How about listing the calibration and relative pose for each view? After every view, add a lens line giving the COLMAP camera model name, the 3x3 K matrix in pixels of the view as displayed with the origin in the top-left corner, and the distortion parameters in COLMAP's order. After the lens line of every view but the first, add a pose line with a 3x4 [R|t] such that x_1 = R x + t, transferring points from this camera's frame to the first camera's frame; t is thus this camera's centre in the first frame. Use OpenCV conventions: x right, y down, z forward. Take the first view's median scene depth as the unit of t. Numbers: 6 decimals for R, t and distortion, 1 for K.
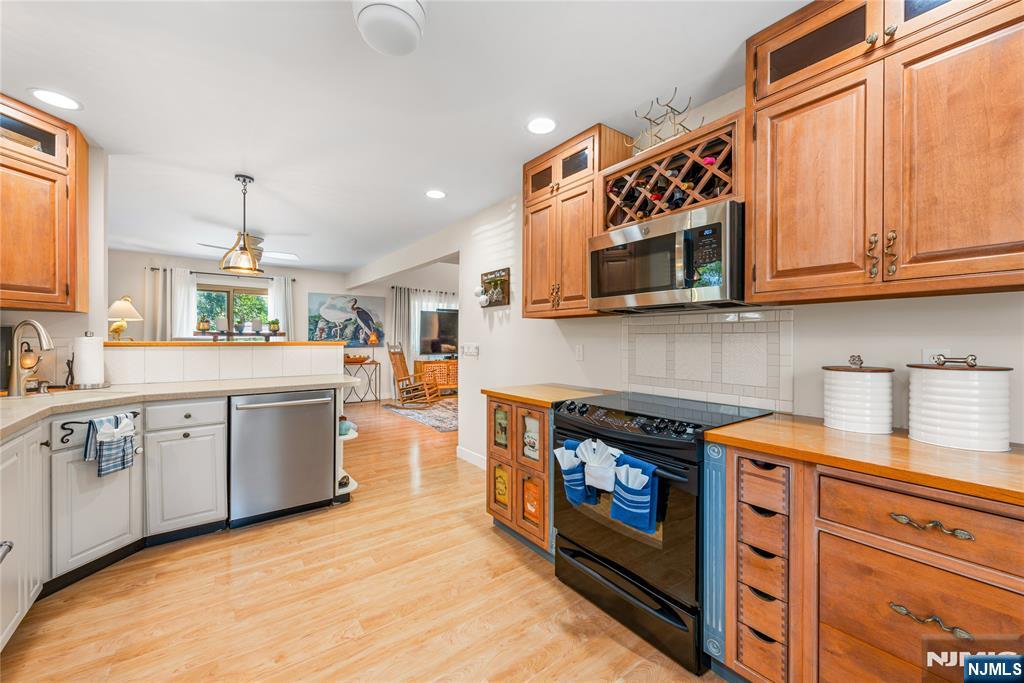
lens RADIAL K [[405.6, 0, 508.0], [0, 405.6, 339.8], [0, 0, 1]] dist [0.010516, -0.001599]
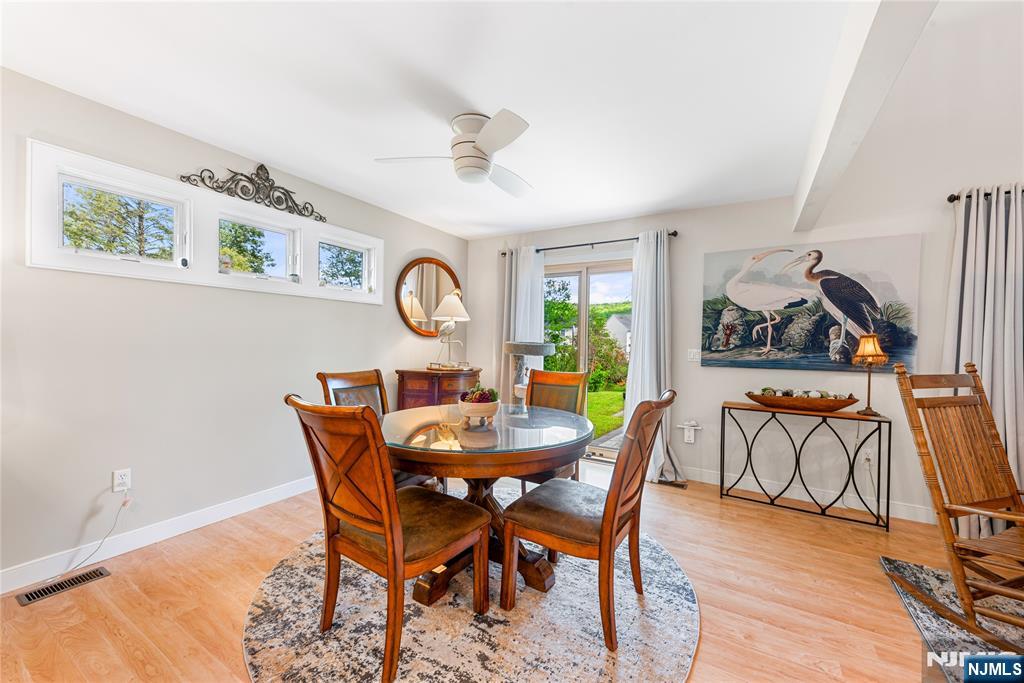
lens RADIAL K [[405.6, 0, 506.3], [0, 405.6, 344.8], [0, 0, 1]] dist [0.010516, -0.001599]
pose [[0.393867, 0.011853, -0.919091, -0.375417], [-0.017661, 0.999830, 0.005326, -0.010842], [0.918998, 0.014134, 0.394010, 1.701636]]
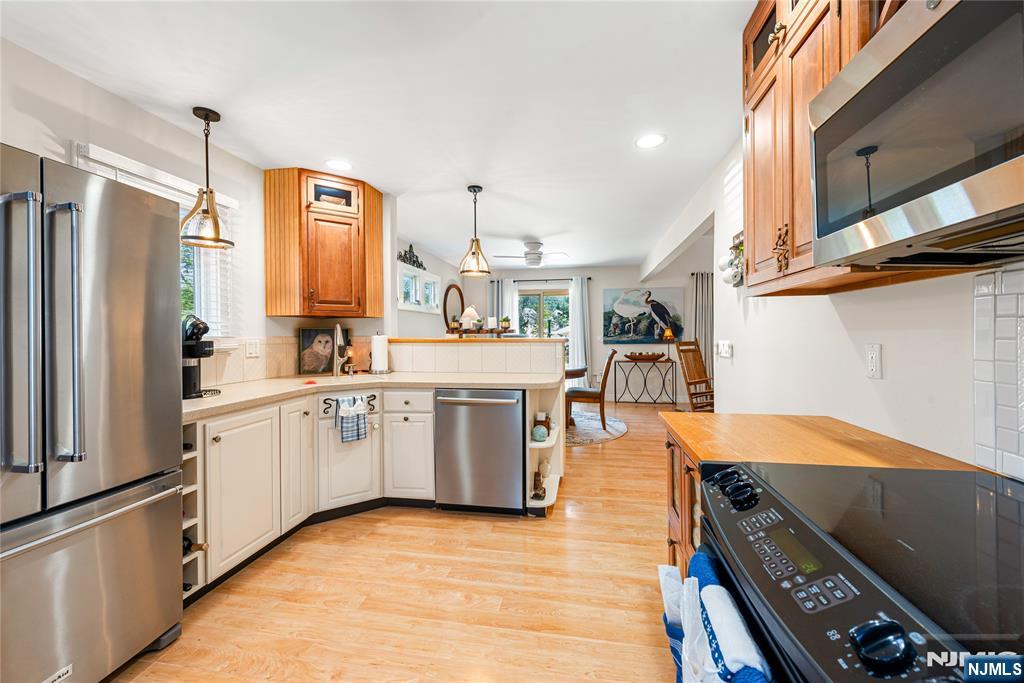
lens RADIAL K [[405.6, 0, 515.2], [0, 405.6, 333.4], [0, 0, 1]] dist [0.010516, -0.001599]
pose [[0.689763, -0.010105, -0.723965, 0.263007], [0.007308, 0.999949, -0.006995, -0.000578], [0.723999, -0.000466, 0.689801, 0.412480]]
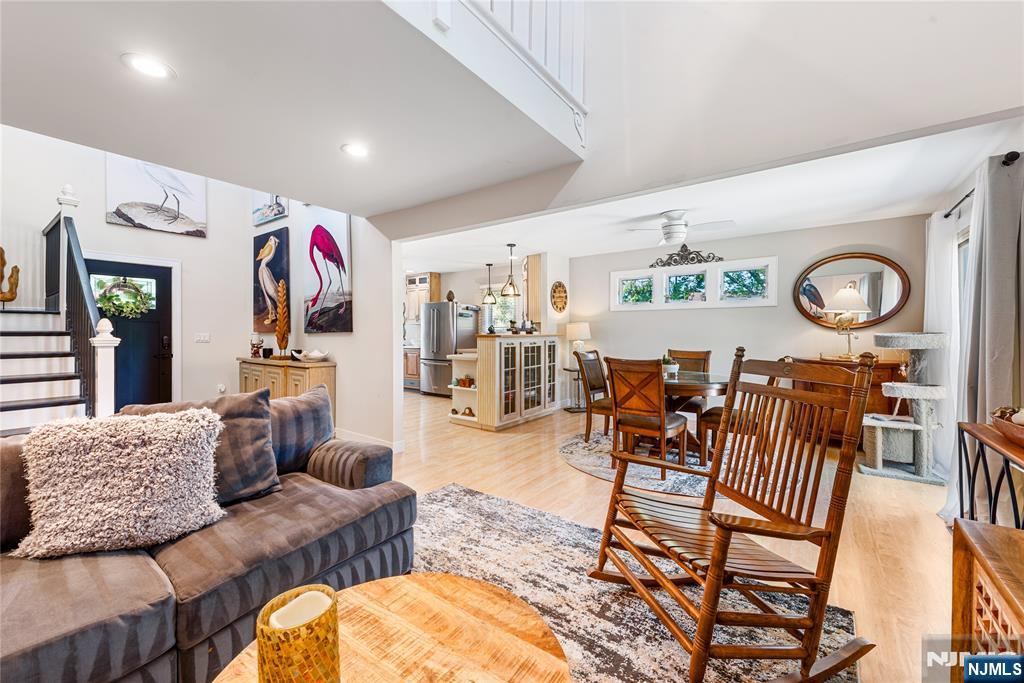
lens RADIAL K [[405.6, 0, 516.1], [0, 405.6, 339.6], [0, 0, 1]] dist [0.010516, -0.001599]
pose [[-0.951826, -0.005765, -0.306584, -0.134861], [-0.009043, 0.999916, 0.009272, 0.015085], [0.306505, 0.011597, -0.951798, 3.378642]]
